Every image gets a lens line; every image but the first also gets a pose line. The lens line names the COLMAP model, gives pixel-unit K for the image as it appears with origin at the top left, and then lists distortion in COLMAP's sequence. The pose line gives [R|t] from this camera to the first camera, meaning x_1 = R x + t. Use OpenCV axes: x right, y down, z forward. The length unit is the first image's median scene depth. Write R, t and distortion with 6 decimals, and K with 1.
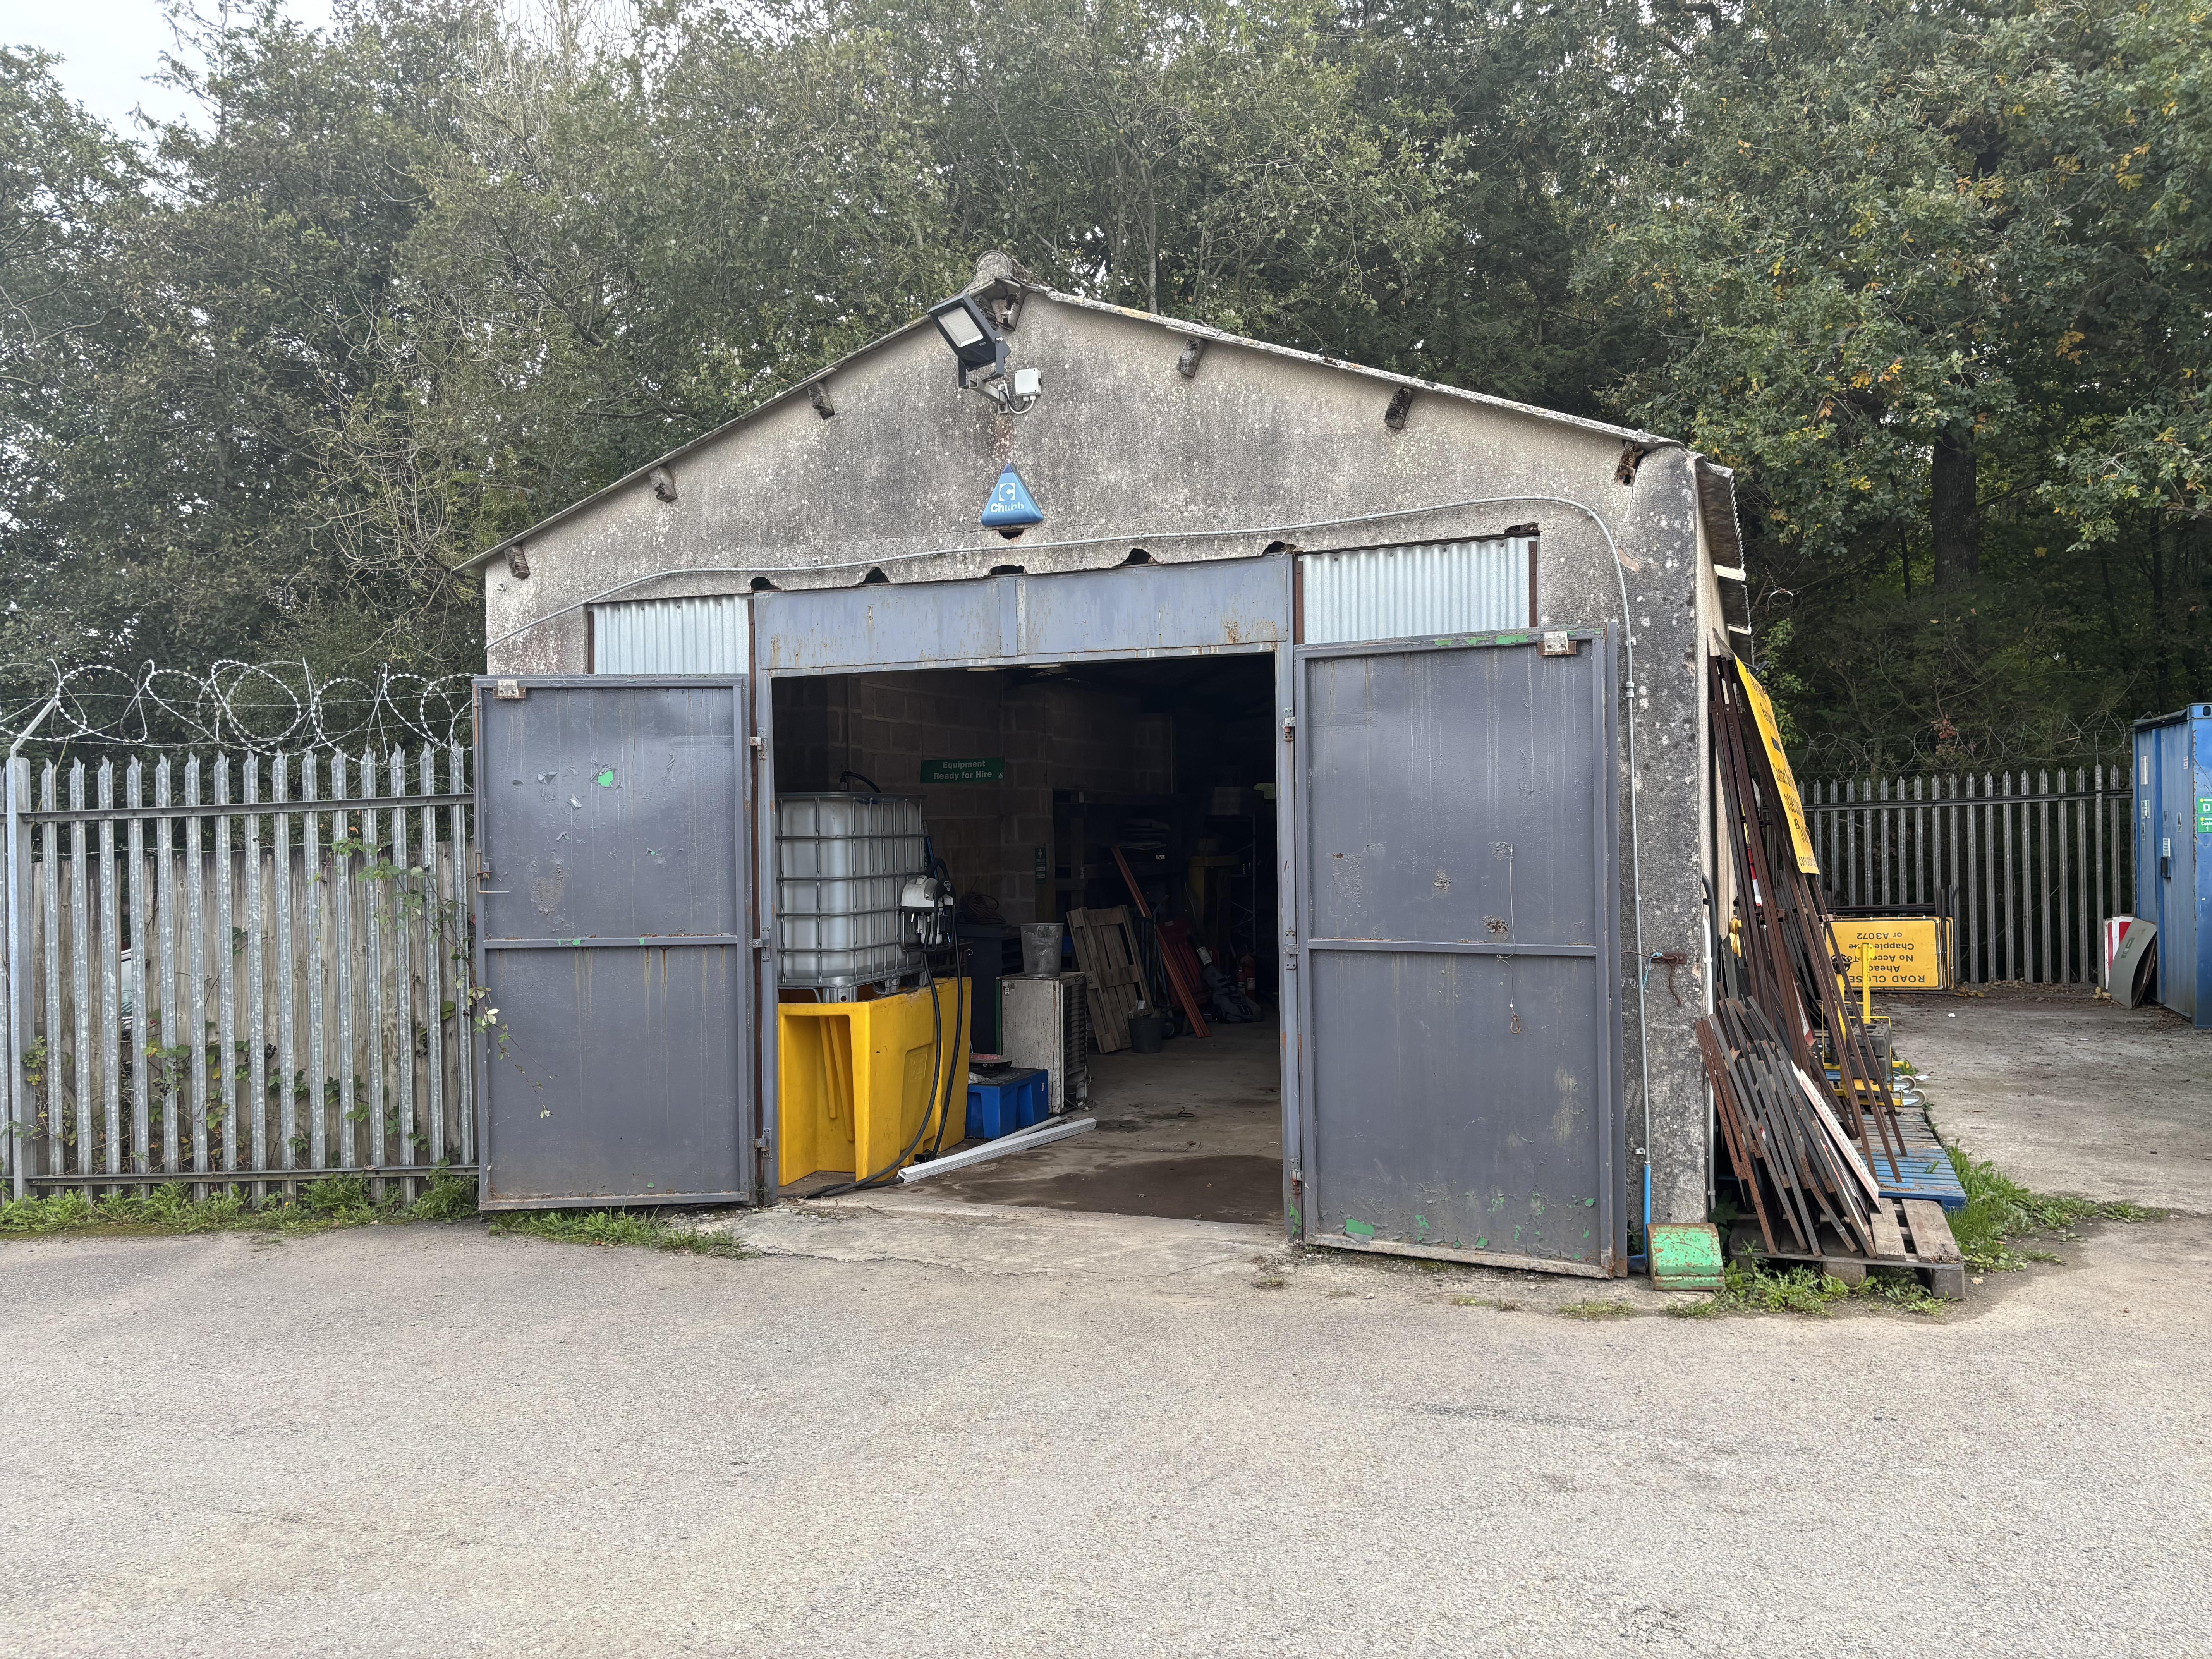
lens RADIAL K [[1695.7, 0, 1106.5], [0, 1695.7, 840.8], [0, 0, 1]] dist [0.031279, 0.006859]
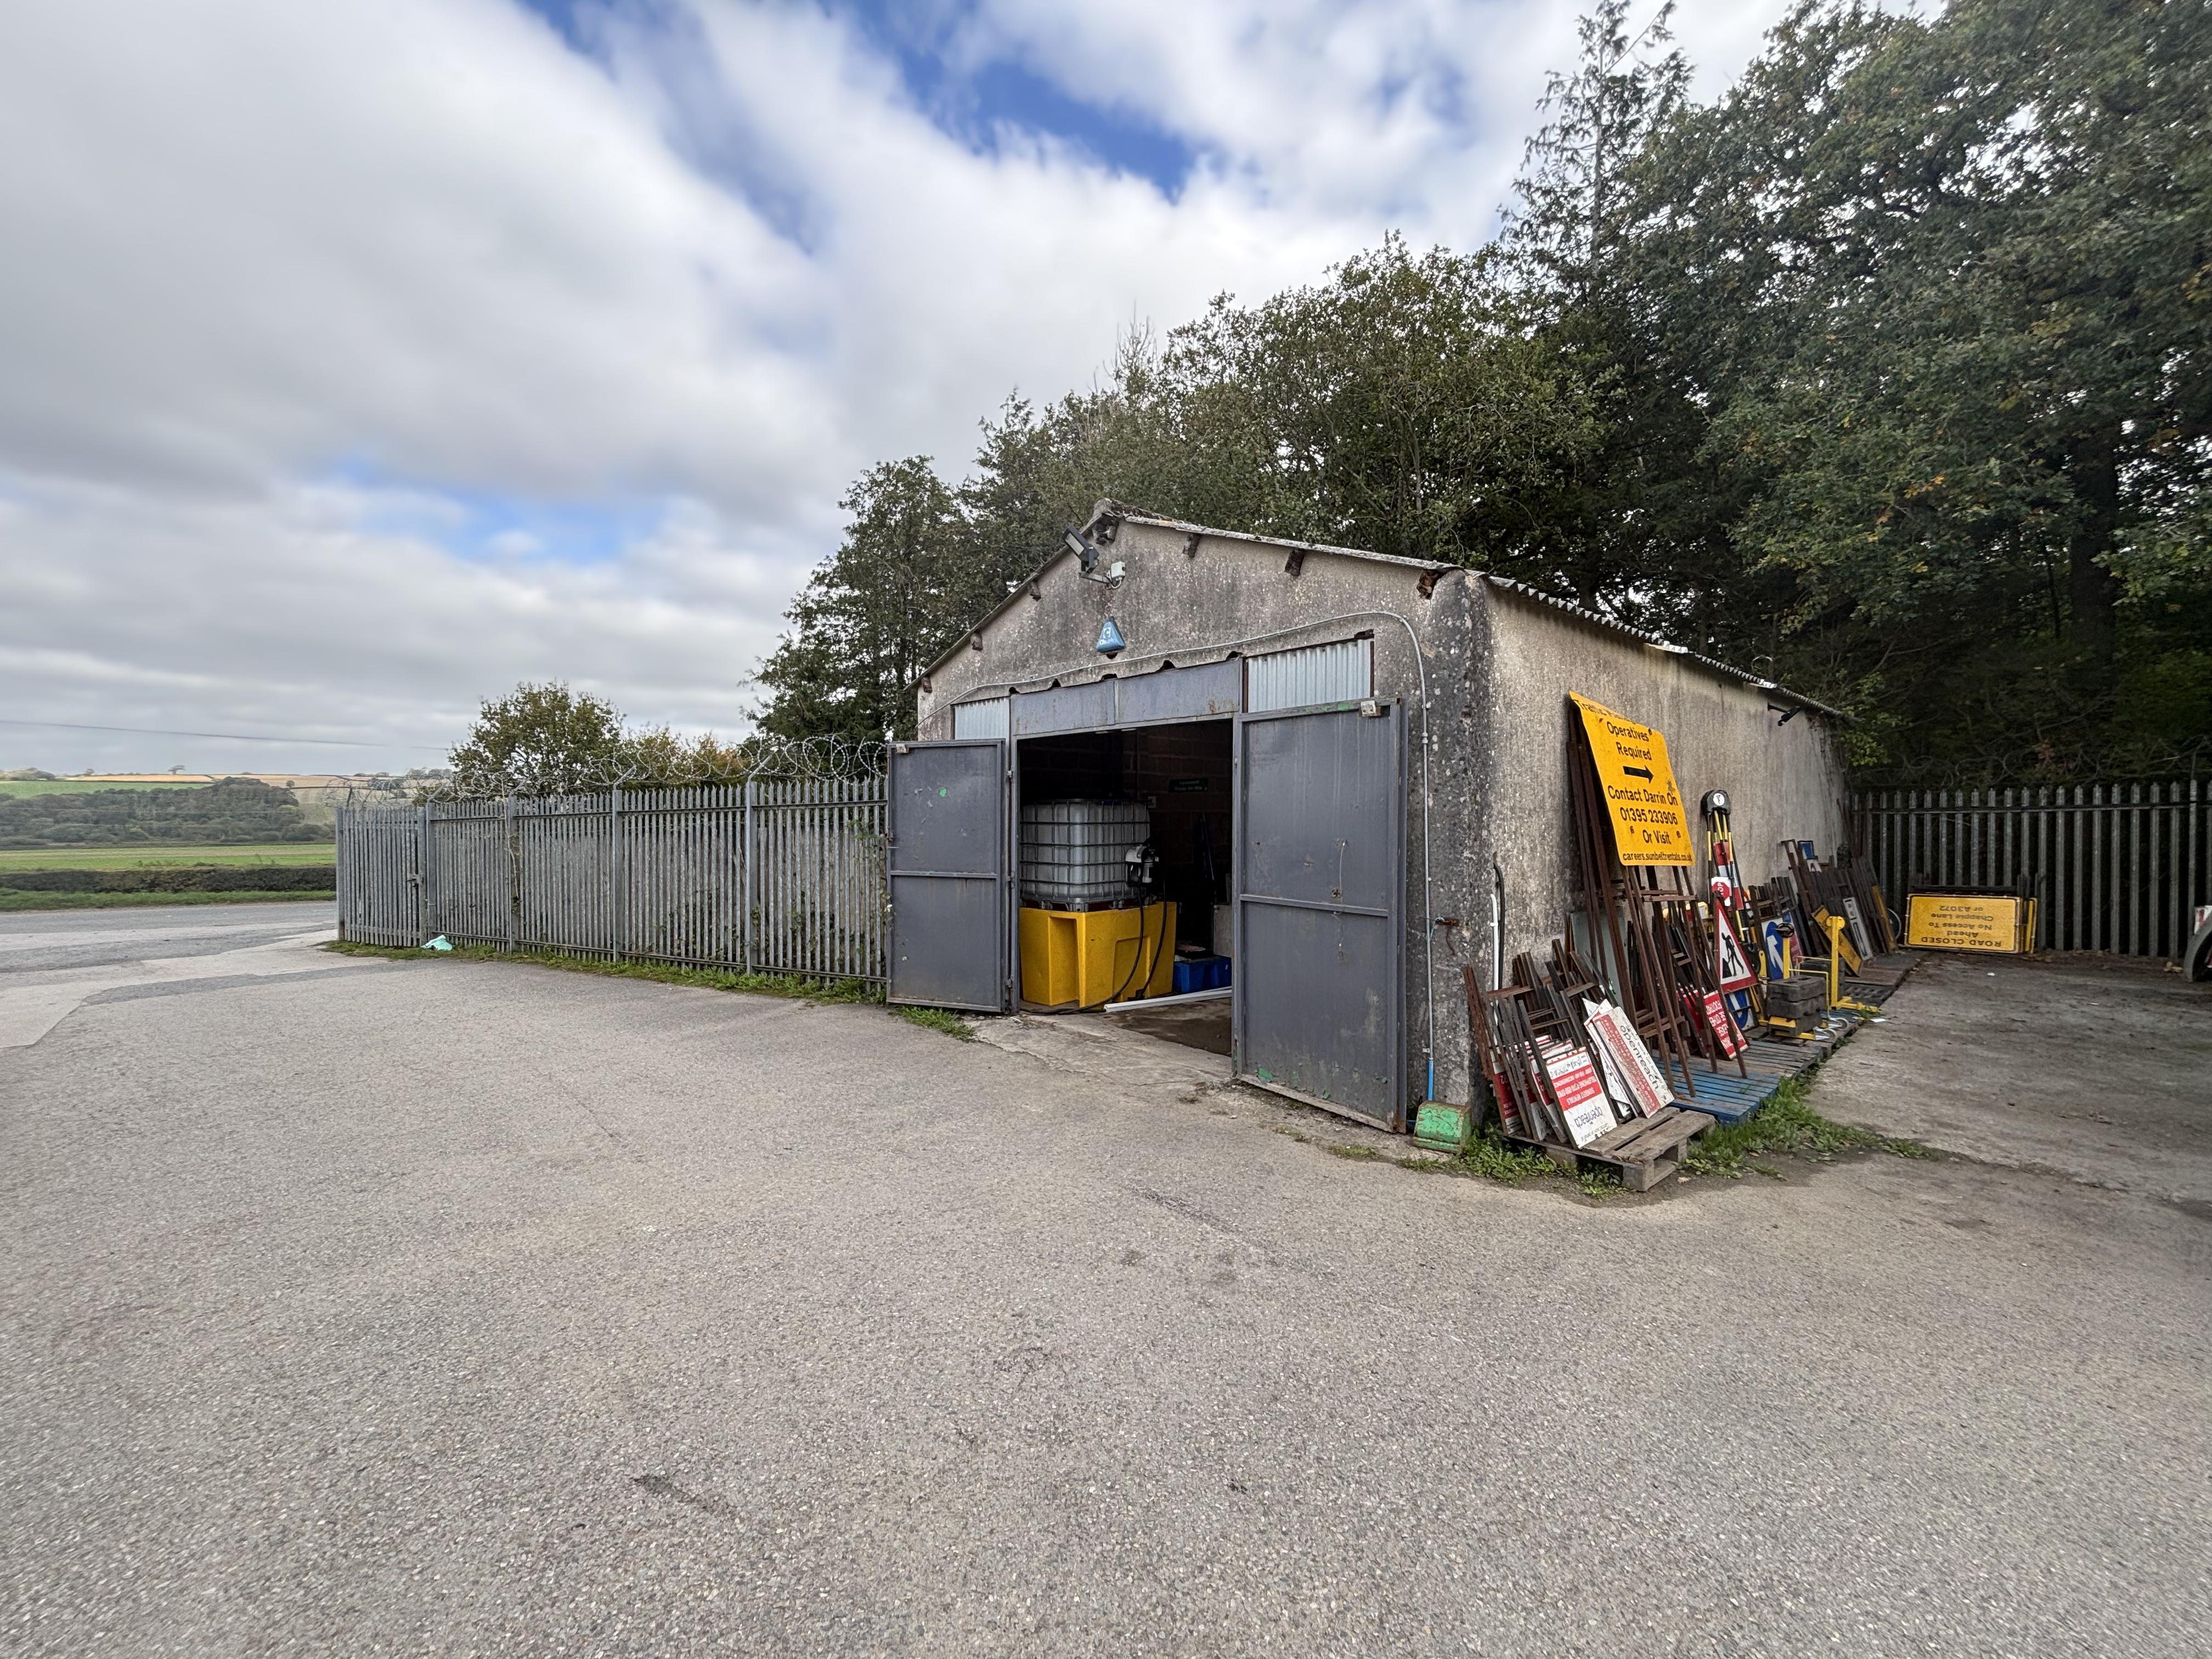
lens RADIAL K [[896.4, 0, 1106.7], [0, 896.4, 826.9], [0, 0, 1]] dist [0.006295, -0.001309]
pose [[0.890816, 0.022213, -0.453821, 0.387331], [-0.016478, 0.999727, 0.016588, -0.018706], [0.454066, -0.007299, 0.890938, 0.168755]]
